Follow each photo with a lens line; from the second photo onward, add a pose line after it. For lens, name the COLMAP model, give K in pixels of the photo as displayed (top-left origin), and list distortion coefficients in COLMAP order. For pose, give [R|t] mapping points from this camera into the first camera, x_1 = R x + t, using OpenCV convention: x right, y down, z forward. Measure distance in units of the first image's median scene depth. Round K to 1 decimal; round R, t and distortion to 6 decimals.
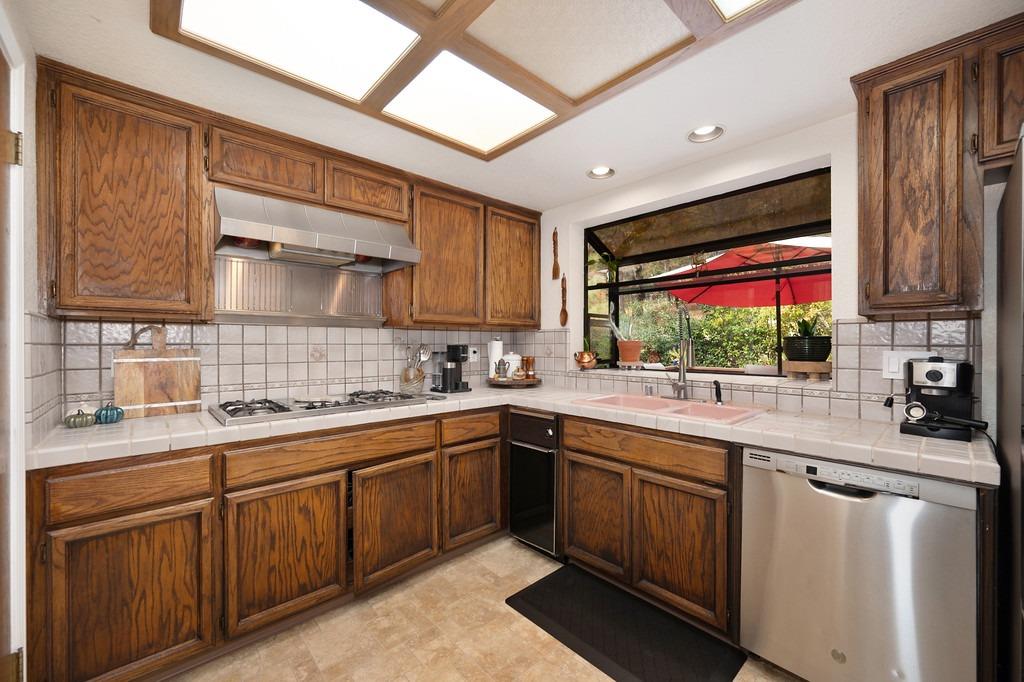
lens RADIAL K [[404.5, 0, 512.7], [0, 404.5, 343.7], [0, 0, 1]] dist [-0.000092, -0.000056]
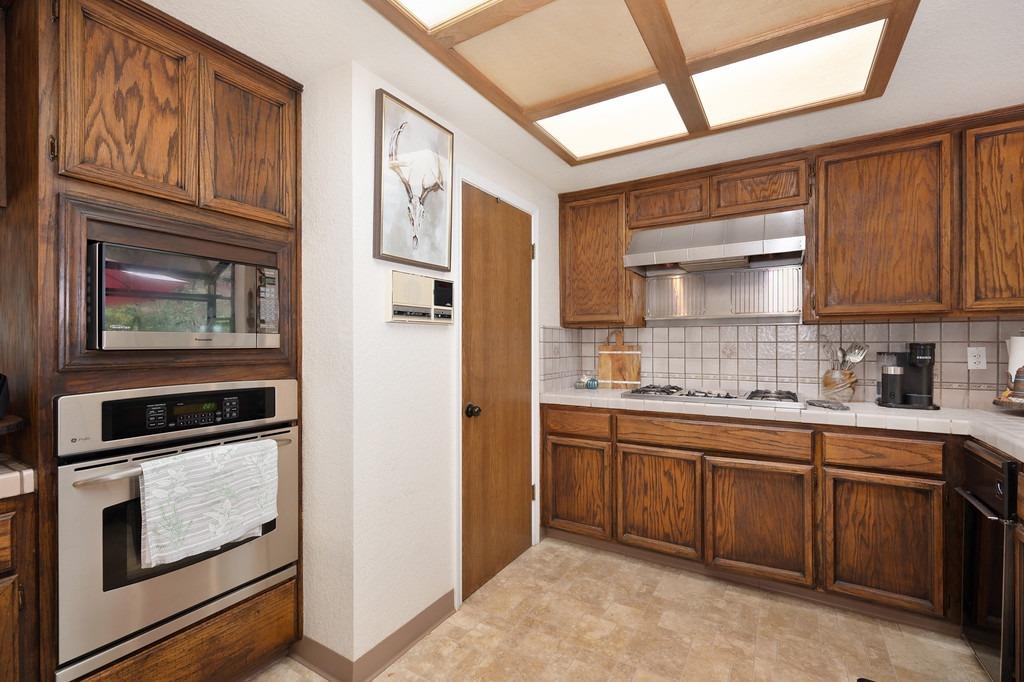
lens RADIAL K [[451.2, 0, 515.8], [0, 451.2, 341.1], [0, 0, 1]] dist [-0.000539, -0.000324]
pose [[0.280370, -0.001548, -0.959891, 0.672672], [0.002535, 0.999996, -0.000873, -0.002660], [0.959889, -0.002188, 0.280373, 0.151927]]
